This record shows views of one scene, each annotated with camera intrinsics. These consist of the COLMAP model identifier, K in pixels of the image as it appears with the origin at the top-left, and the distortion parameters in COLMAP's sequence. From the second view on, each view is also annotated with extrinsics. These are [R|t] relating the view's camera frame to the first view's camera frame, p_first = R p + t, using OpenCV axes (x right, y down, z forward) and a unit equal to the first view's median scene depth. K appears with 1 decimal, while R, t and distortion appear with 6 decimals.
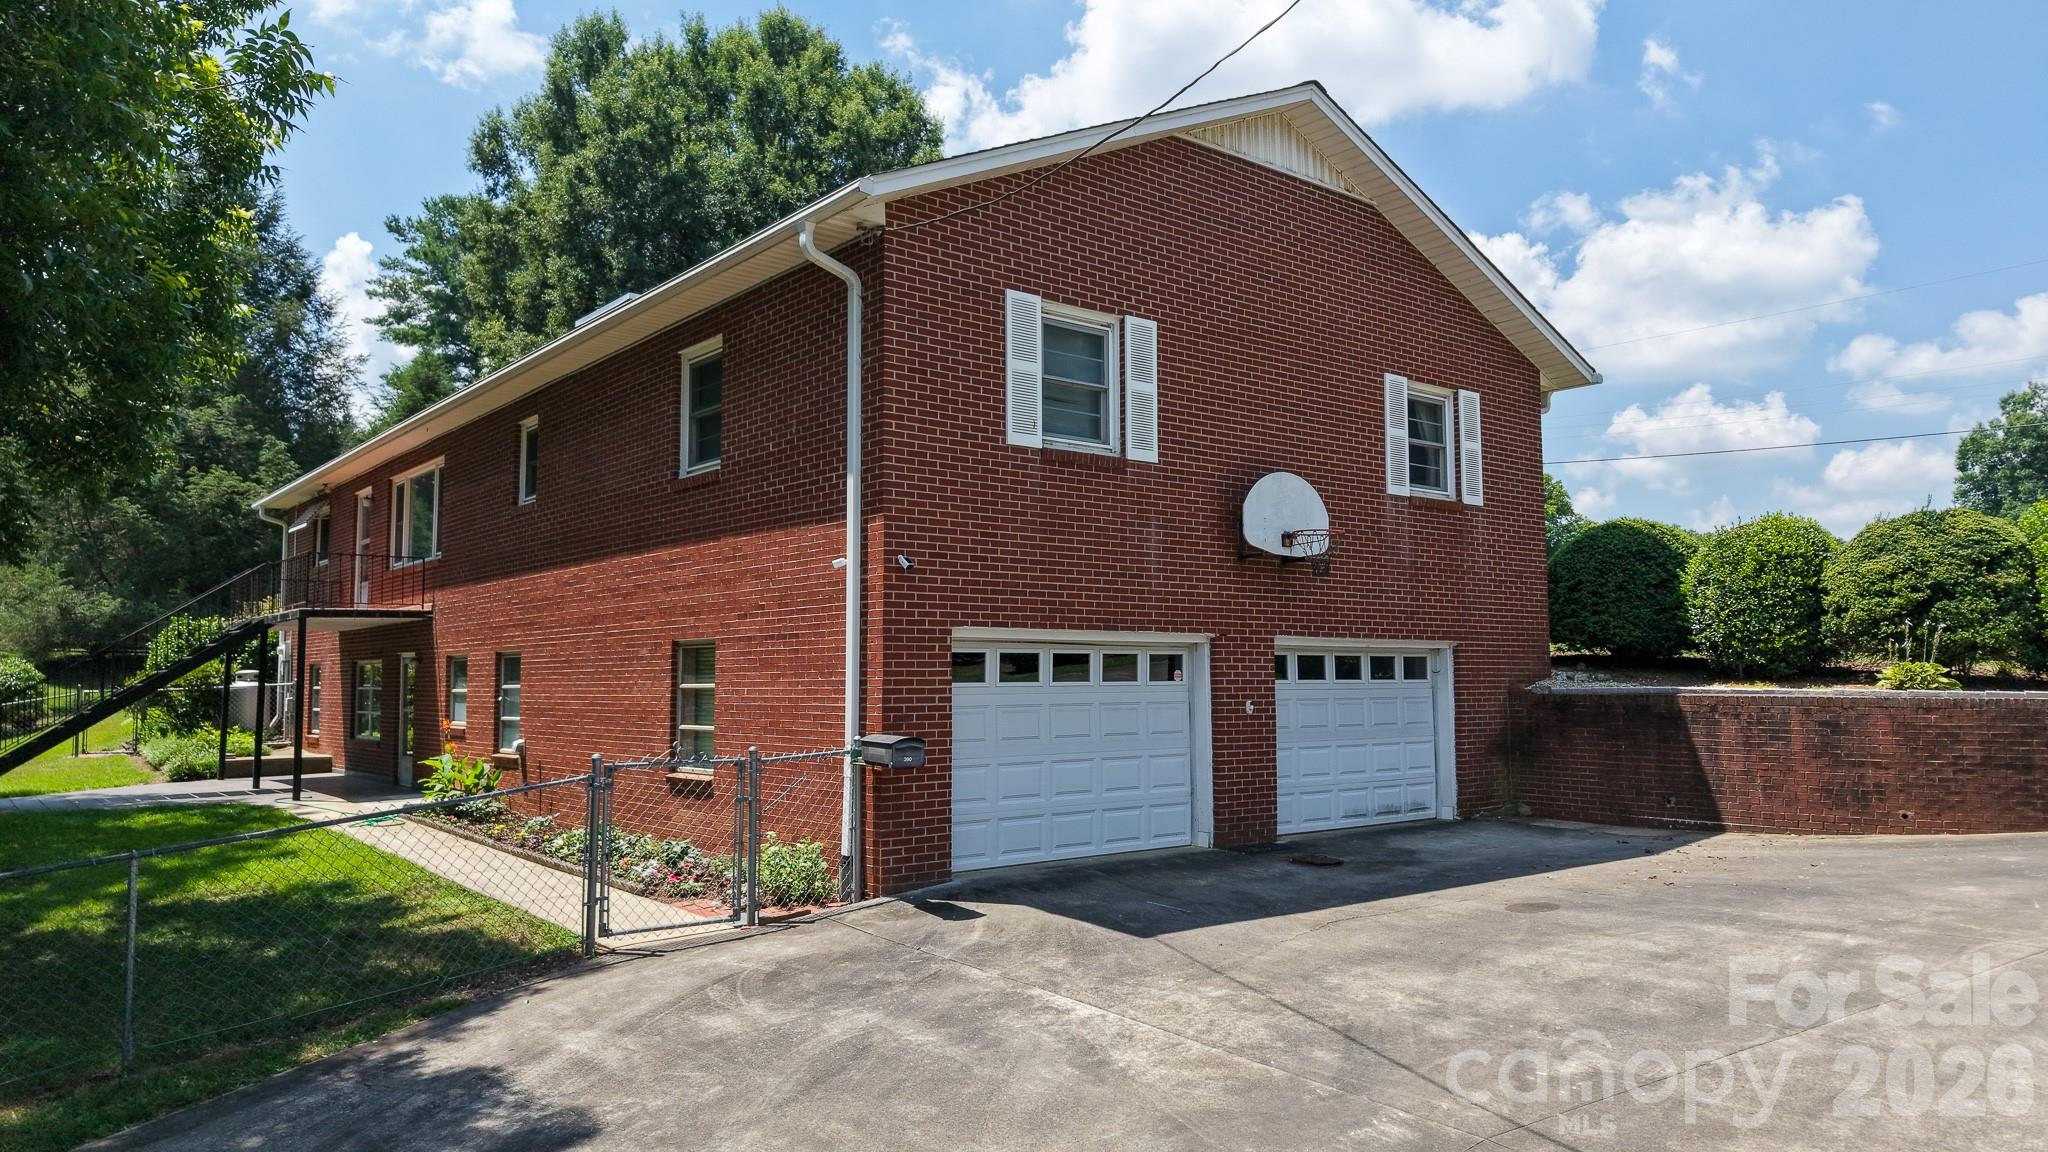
lens RADIAL K [[1379.9, 0, 1022.3], [0, 1379.9, 573.4], [0, 0, 1]] dist [0.021216, -0.007620]
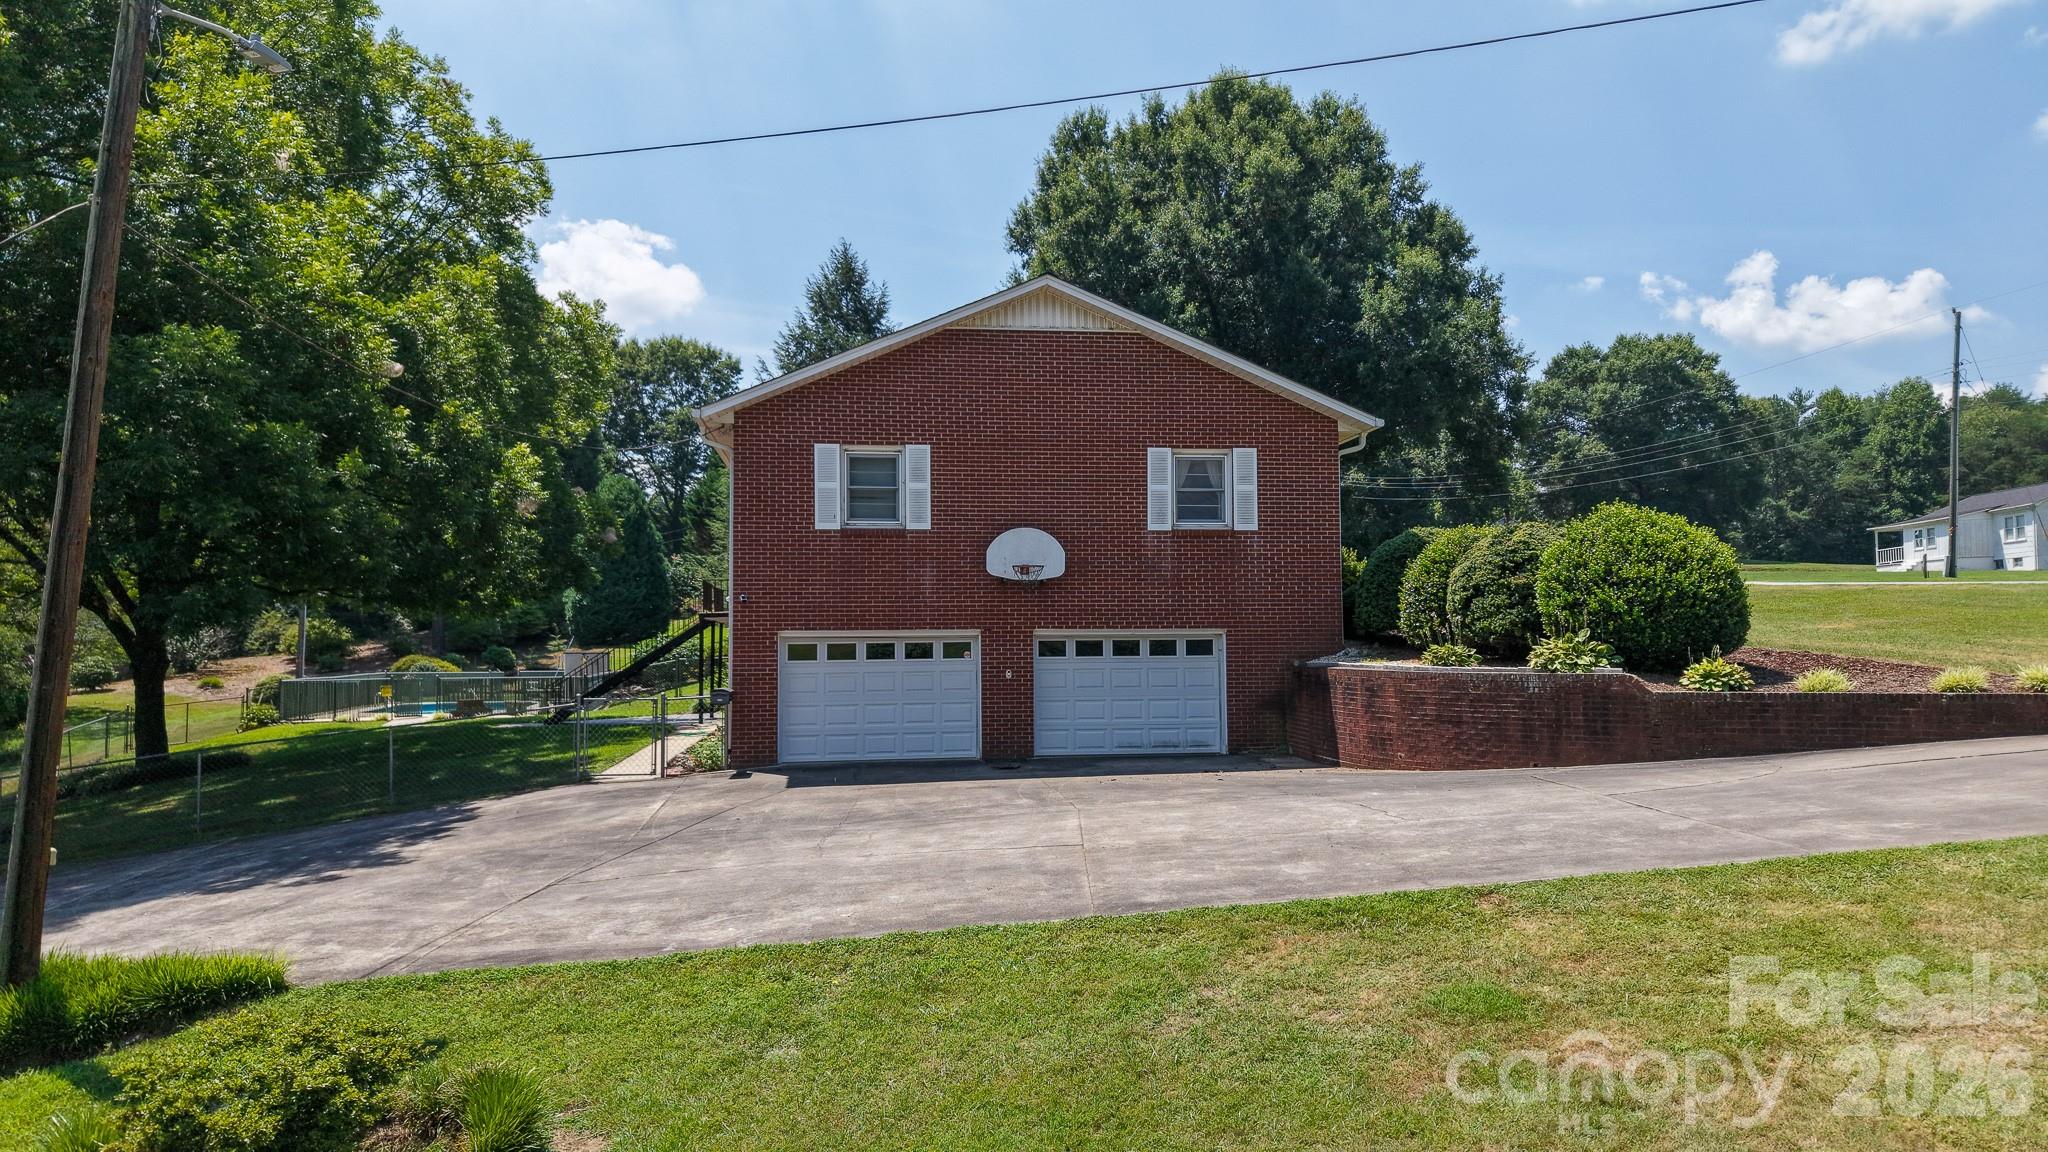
lens RADIAL K [[1379.9, 0, 1027.7], [0, 1379.9, 581.1], [0, 0, 1]] dist [0.021216, -0.007620]
pose [[0.851493, -0.027493, -0.523645, 1.025205], [0.046111, 0.998682, 0.022546, -0.047437], [0.522335, -0.043344, 0.851638, -0.354790]]
